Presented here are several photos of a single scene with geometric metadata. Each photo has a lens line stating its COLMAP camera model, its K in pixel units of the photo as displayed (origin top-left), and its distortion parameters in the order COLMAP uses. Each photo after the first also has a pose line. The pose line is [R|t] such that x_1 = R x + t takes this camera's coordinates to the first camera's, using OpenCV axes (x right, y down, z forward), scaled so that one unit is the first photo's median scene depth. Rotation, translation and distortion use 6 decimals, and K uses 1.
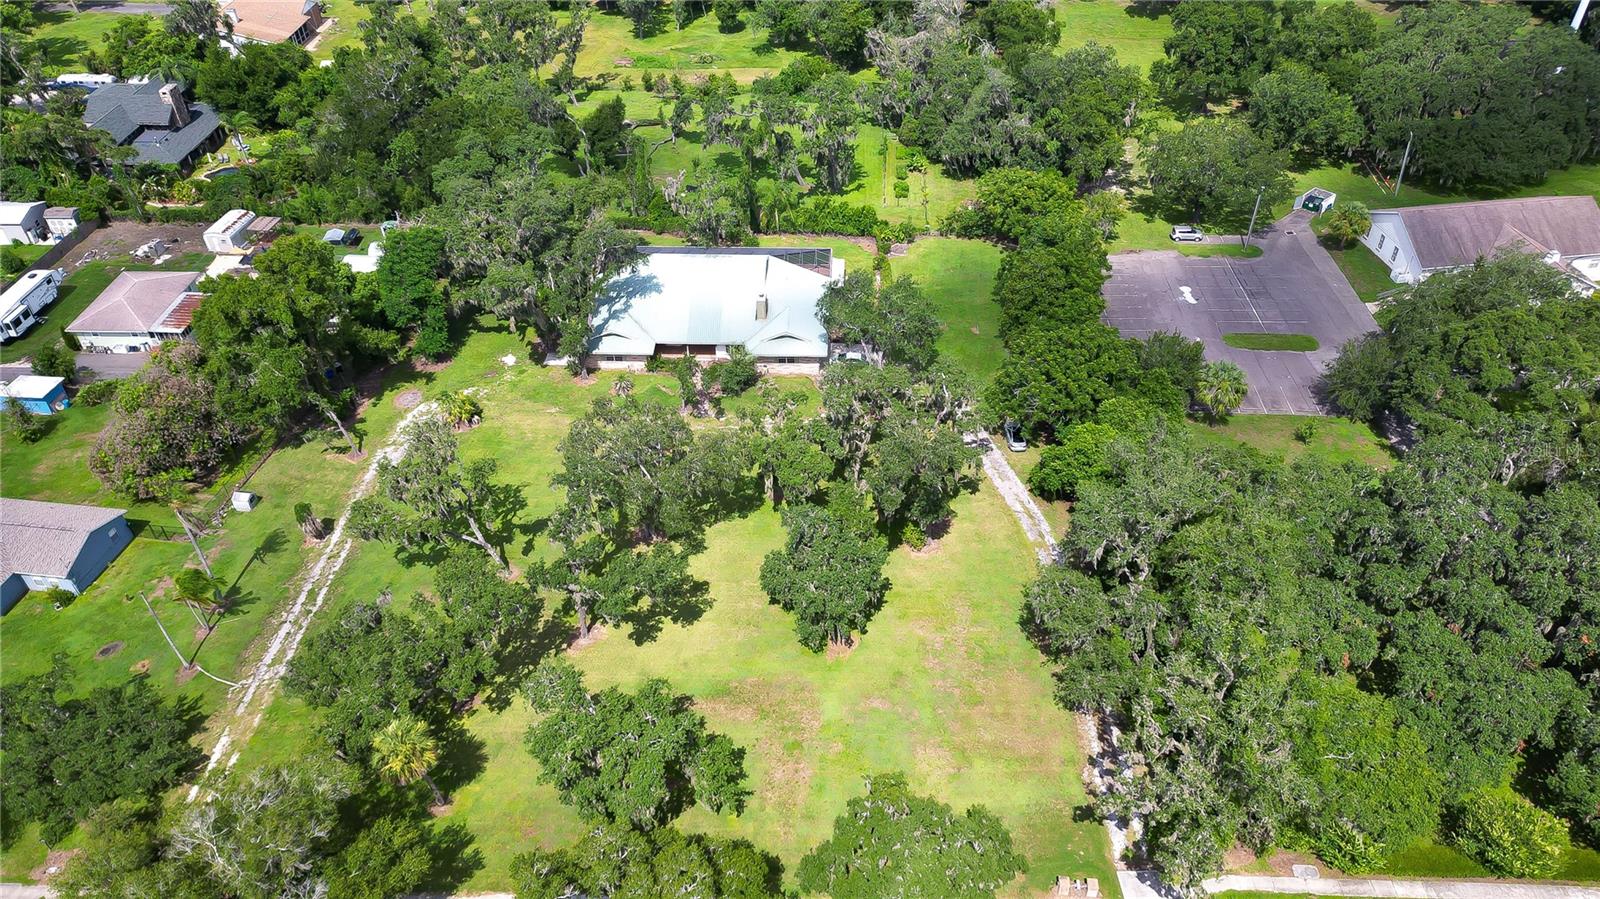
lens RADIAL K [[1121.2, 0, 800.0], [0, 1121.2, 449.5], [0, 0, 1]] dist [0.071601, -0.067535]
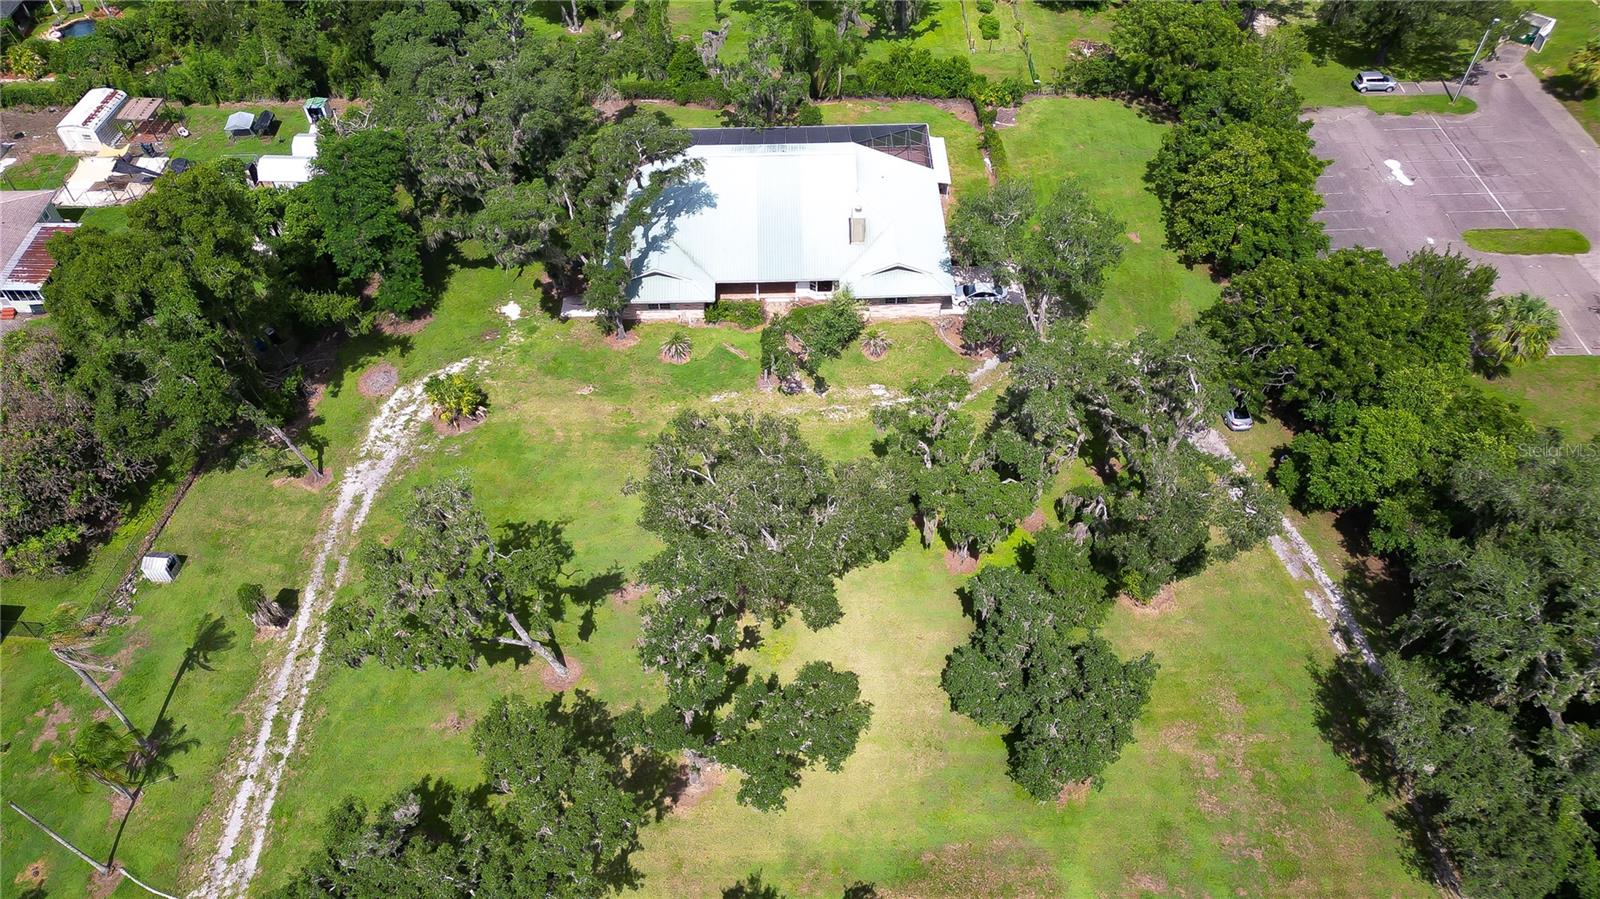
lens RADIAL K [[1121.2, 0, 800.0], [0, 1121.2, 449.5], [0, 0, 1]] dist [0.071601, -0.067535]
pose [[0.997951, -0.044971, 0.045514, -0.113162], [0.036715, 0.985055, 0.168283, -0.109737], [-0.052402, -0.166267, 0.984687, 0.269825]]
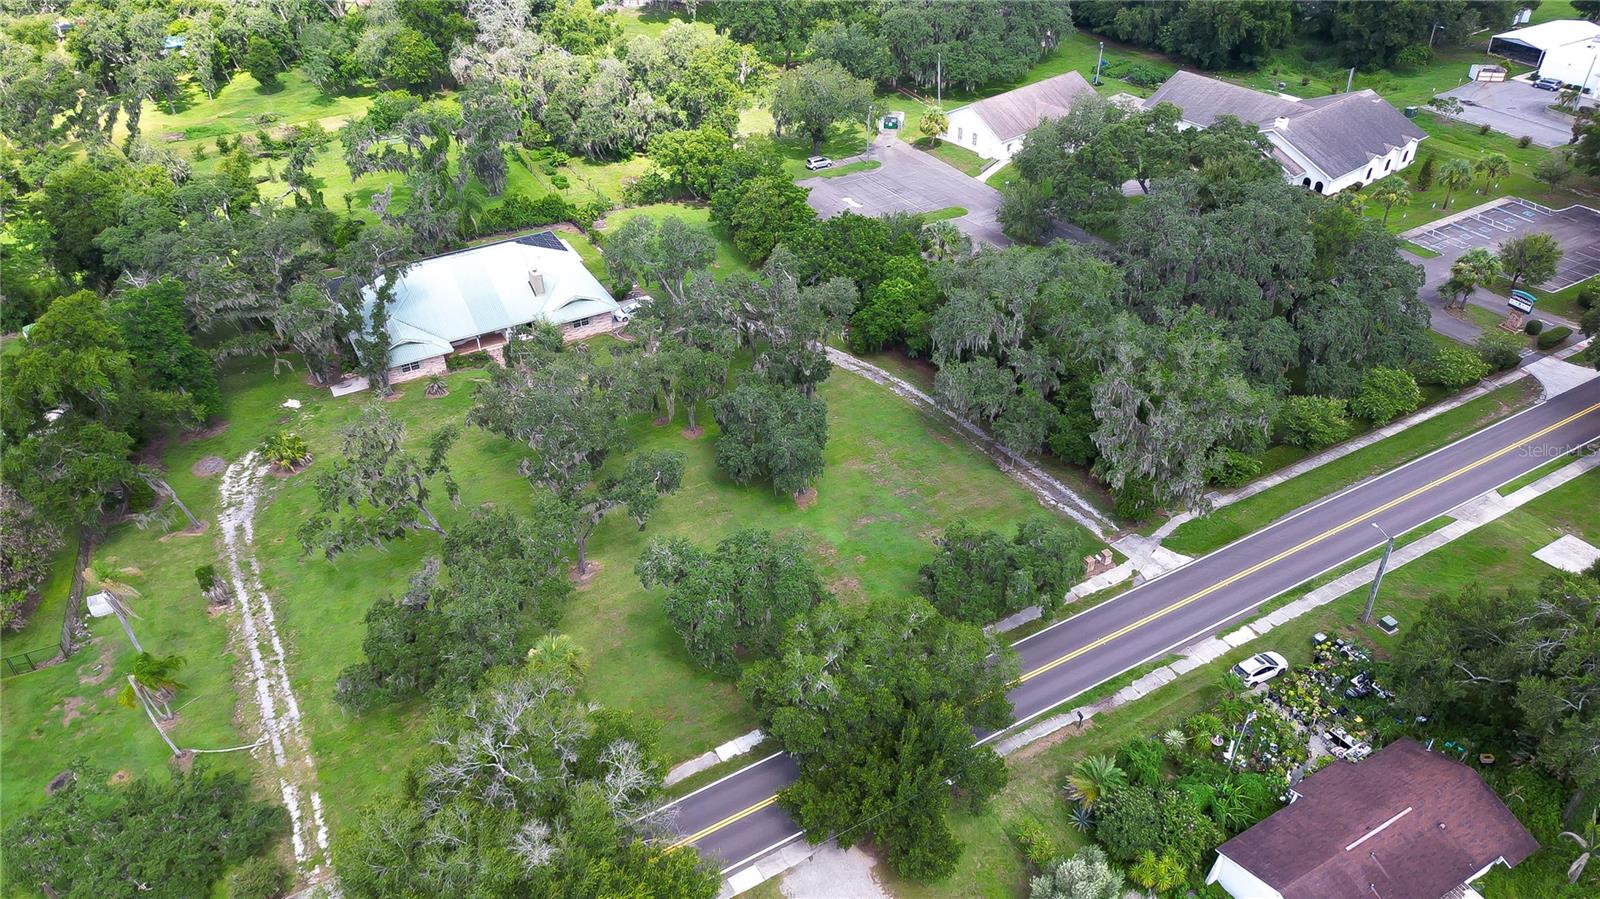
lens RADIAL K [[1121.2, 0, 800.0], [0, 1121.2, 449.5], [0, 0, 1]] dist [0.071601, -0.067535]
pose [[0.852281, -0.302441, 0.426786, -0.321726], [0.329113, 0.944216, 0.011888, 0.085681], [-0.406574, 0.130329, 0.904274, -0.010411]]
